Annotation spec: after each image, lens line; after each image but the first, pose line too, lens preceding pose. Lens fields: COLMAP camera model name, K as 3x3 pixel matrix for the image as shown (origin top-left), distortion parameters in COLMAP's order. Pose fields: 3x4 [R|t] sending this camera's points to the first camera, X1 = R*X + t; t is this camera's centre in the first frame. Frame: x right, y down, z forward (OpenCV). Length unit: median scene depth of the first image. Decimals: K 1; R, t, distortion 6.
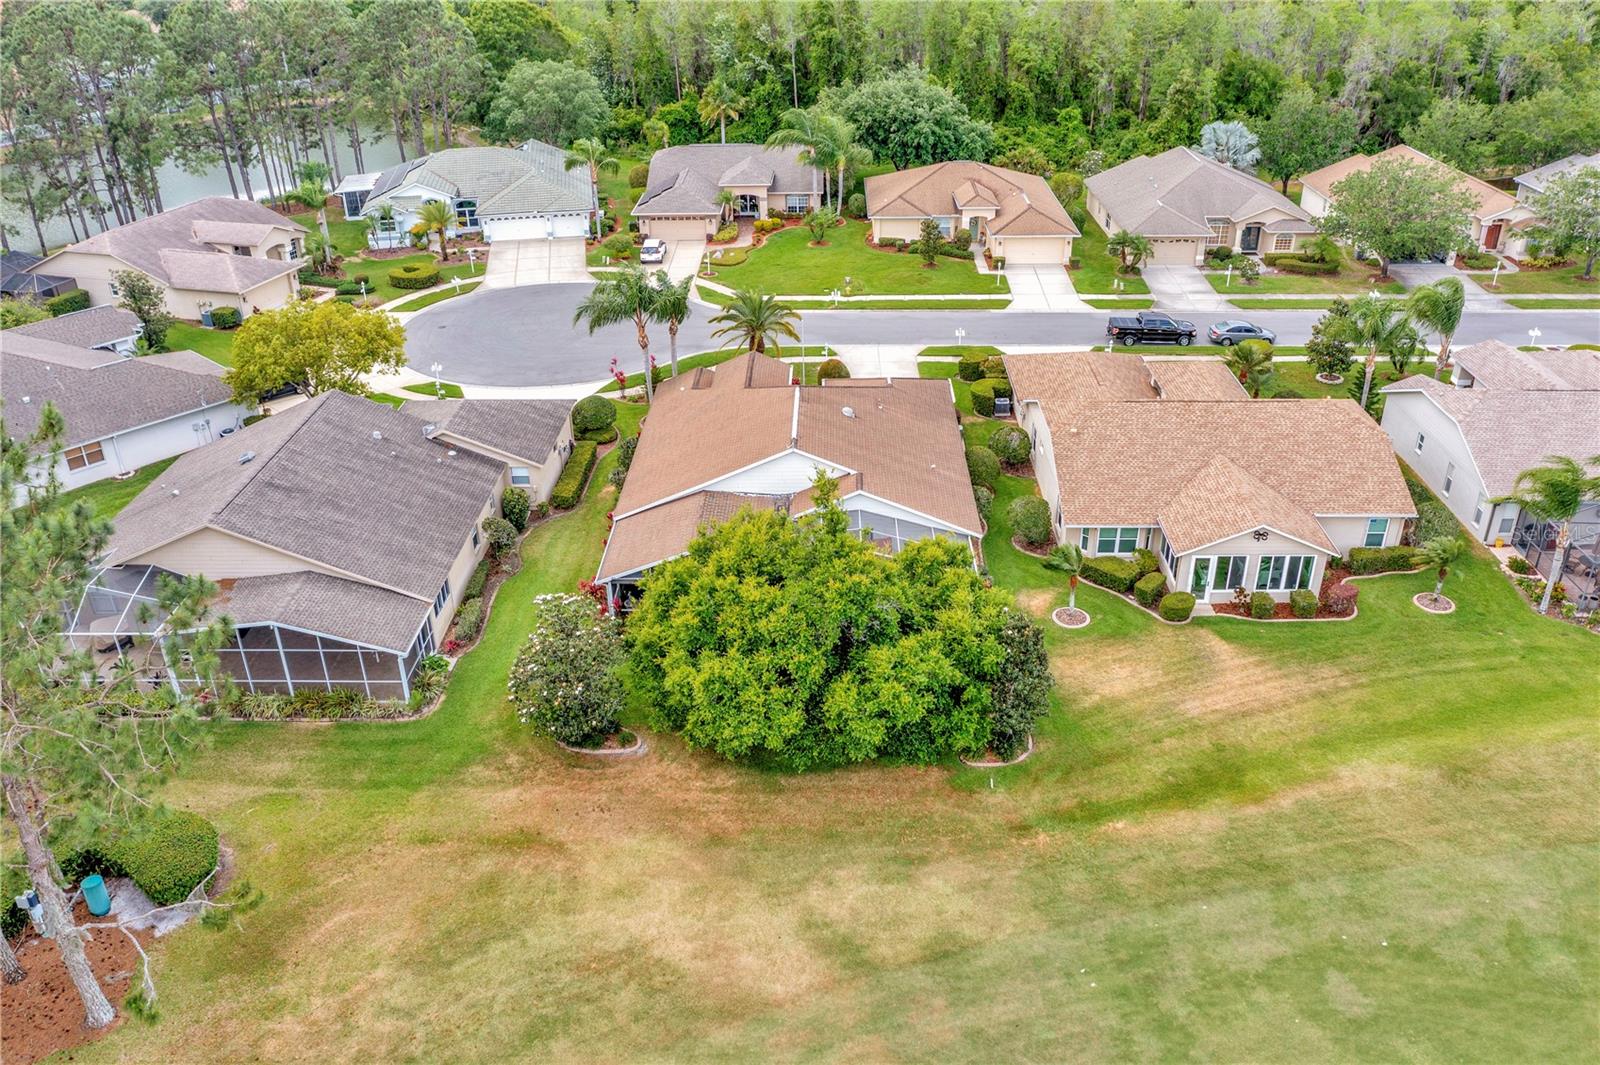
lens RADIAL K [[1255.5, 0, 797.9], [0, 1255.5, 537.5], [0, 0, 1]] dist [-0.031199, 0.002530]
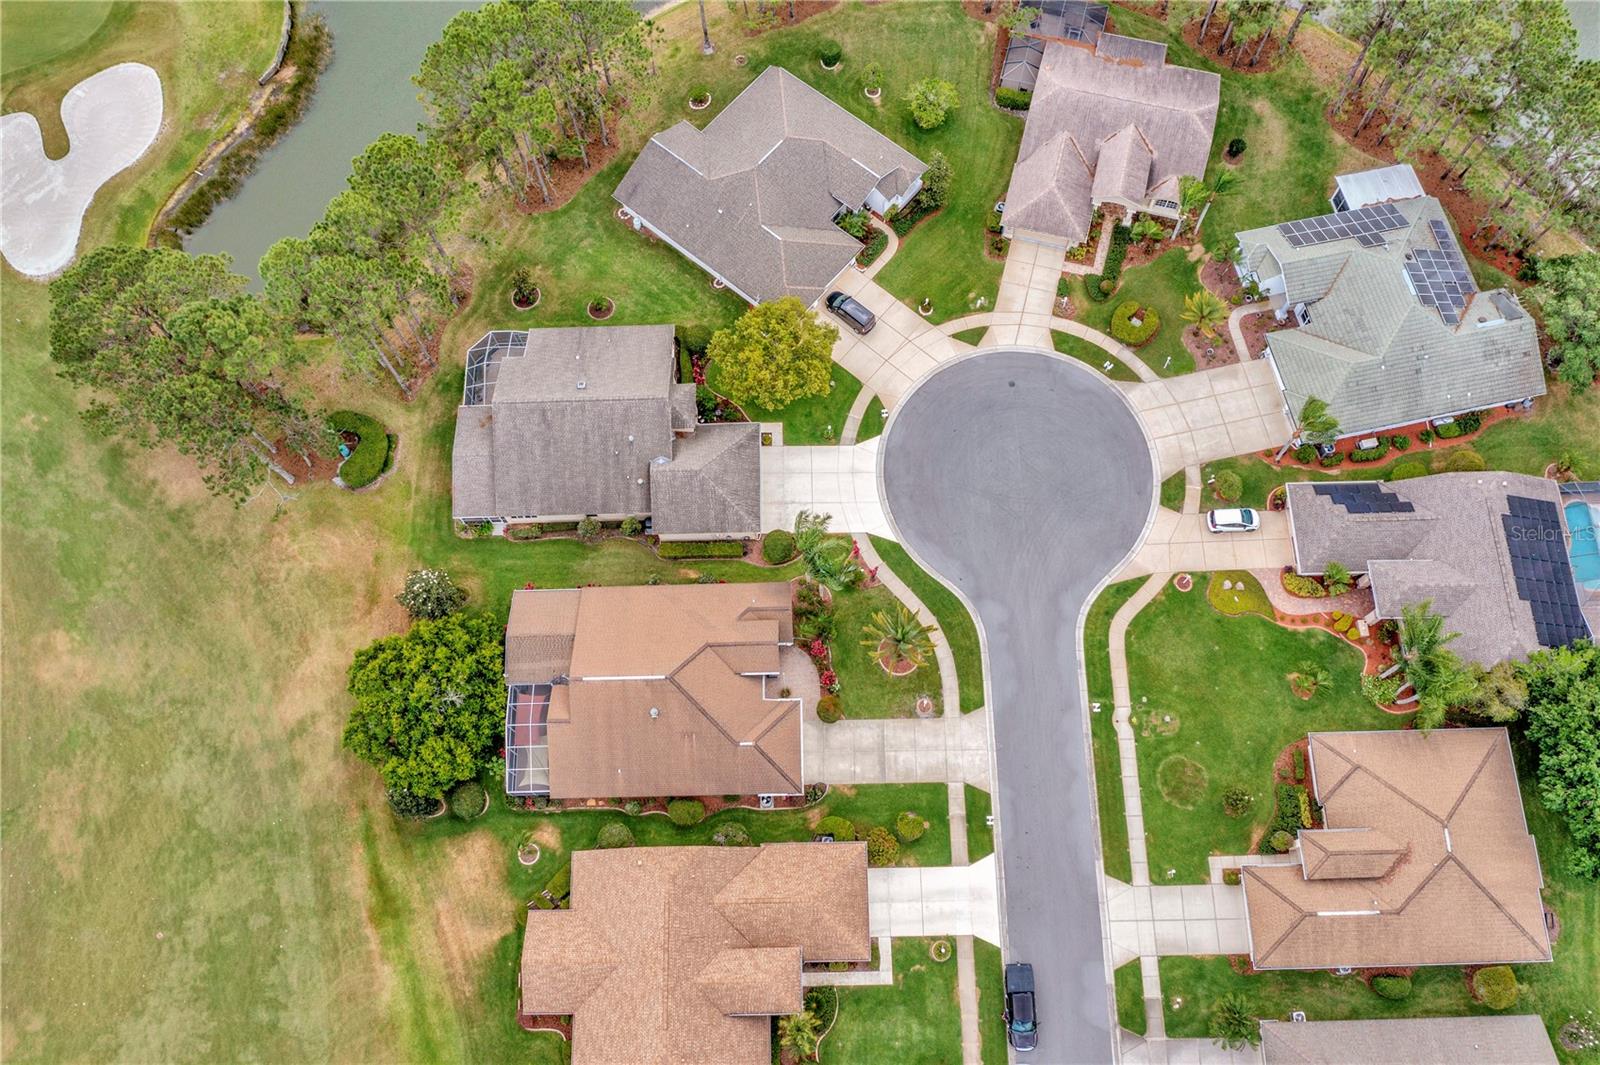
lens RADIAL K [[1255.5, 0, 797.9], [0, 1255.5, 537.5], [0, 0, 1]] dist [-0.031199, 0.002530]
pose [[0.042443, 0.944890, -0.324624, 0.227000], [-0.445925, 0.308674, 0.840161, -1.014282], [0.894063, 0.109099, 0.434451, 0.311333]]
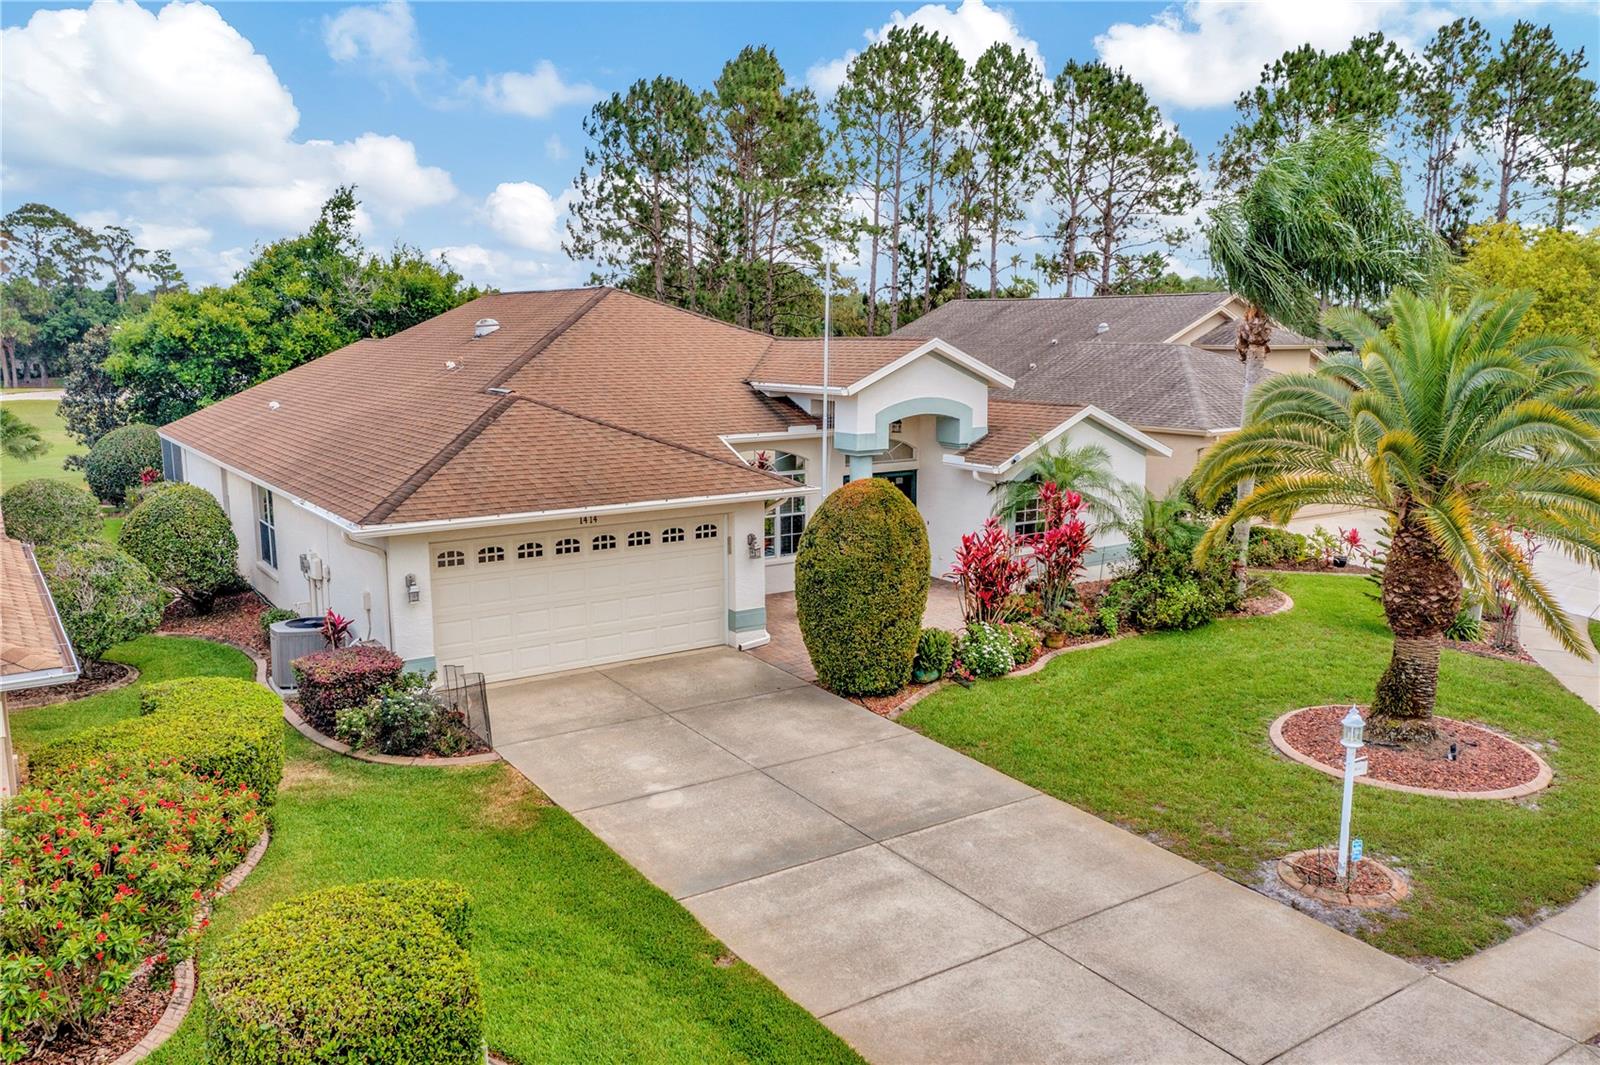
lens RADIAL K [[1265.8, 0, 800.0], [0, 1265.8, 532.5], [0, 0, 1]] dist [-0.031292, 0.001256]
pose [[-0.814179, 0.111432, -0.569820, 0.143917], [-0.261935, 0.805372, 0.531758, -0.208345], [0.518172, 0.582202, -0.626529, 0.921907]]
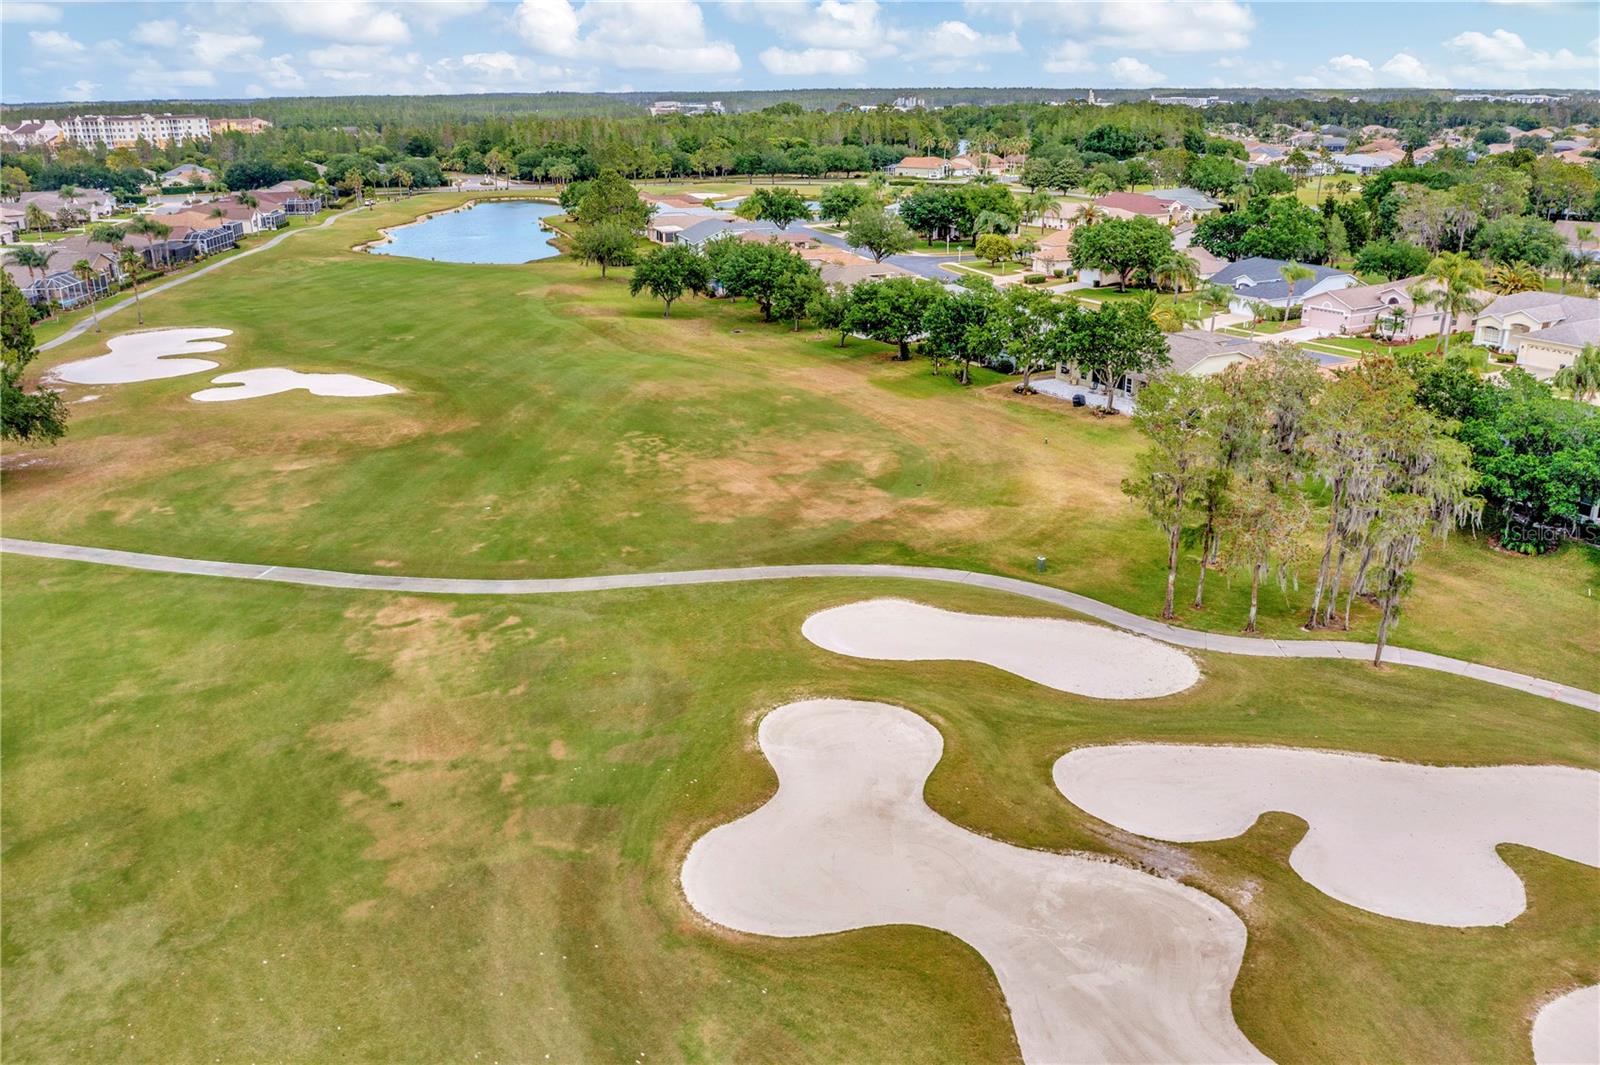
lens RADIAL K [[1255.5, 0, 797.9], [0, 1255.5, 537.5], [0, 0, 1]] dist [-0.031199, 0.002530]
pose [[-0.494085, -0.274042, 0.825094, -0.216278], [0.427307, 0.749946, 0.504965, -0.064551], [-0.757158, 0.602065, -0.253437, 0.138788]]
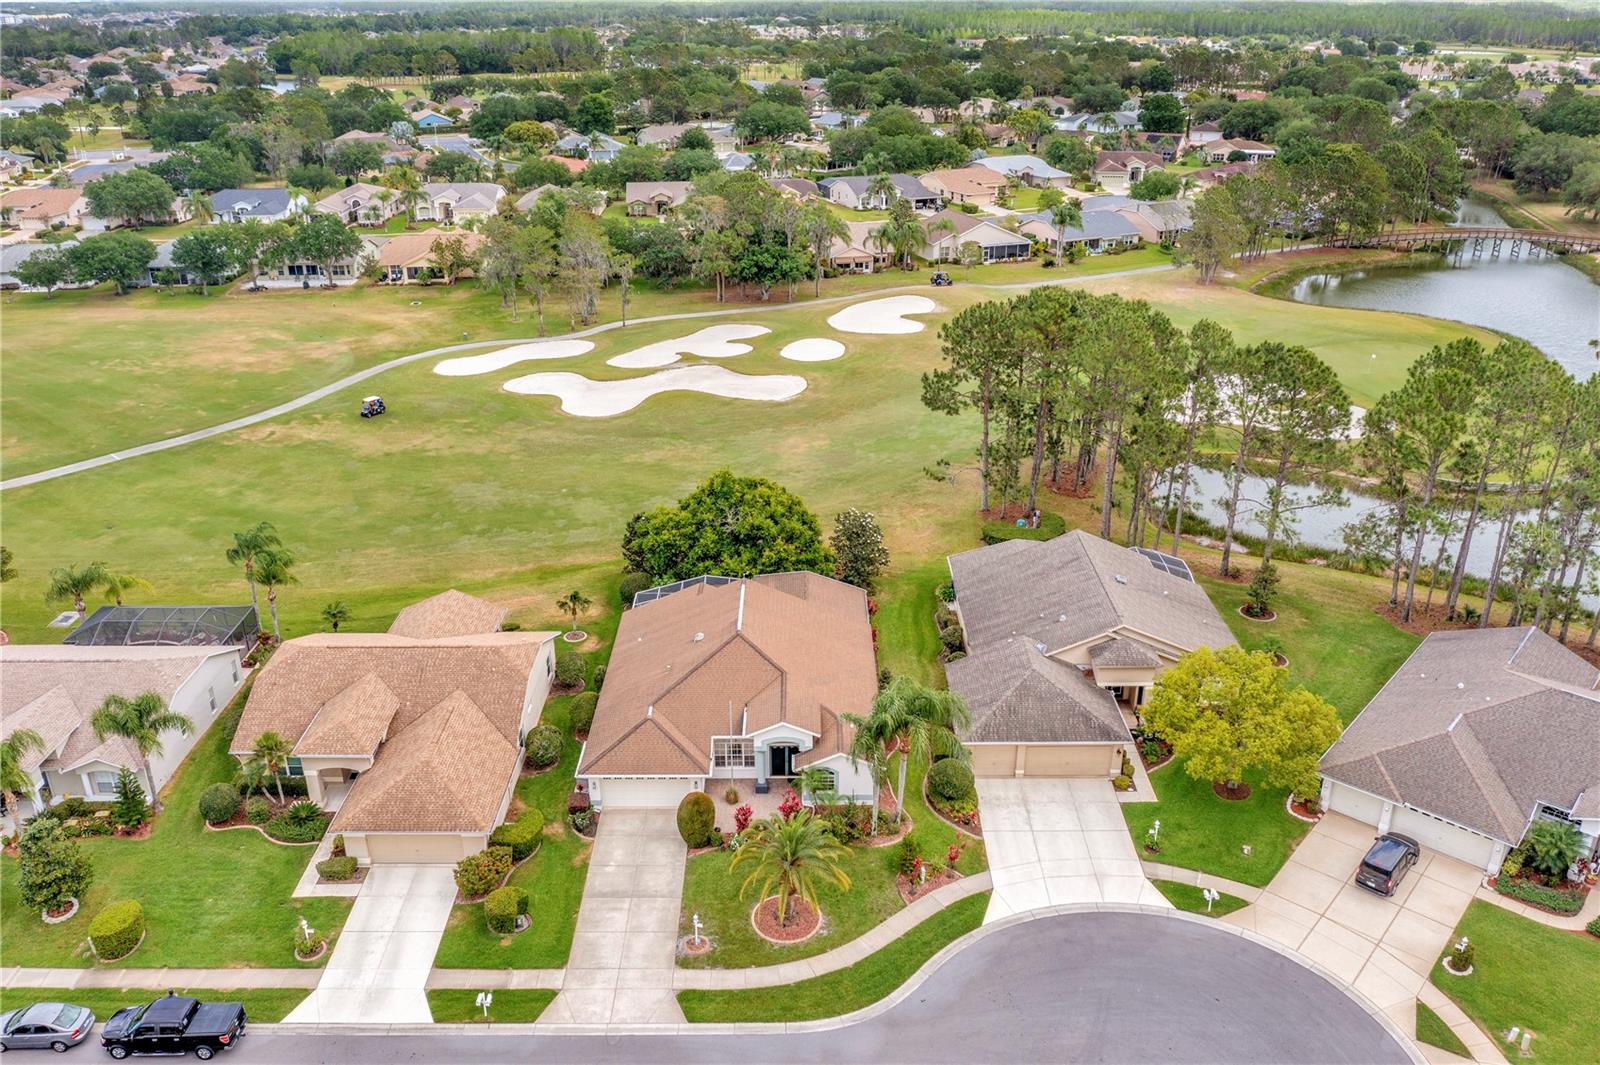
lens RADIAL K [[1255.5, 0, 797.9], [0, 1255.5, 537.5], [0, 0, 1]] dist [-0.031199, 0.002530]
pose [[-0.999515, 0.027973, -0.013709, -0.028780], [0.006337, 0.613461, 0.789700, -0.757110], [0.030500, 0.789229, -0.613341, 1.119624]]
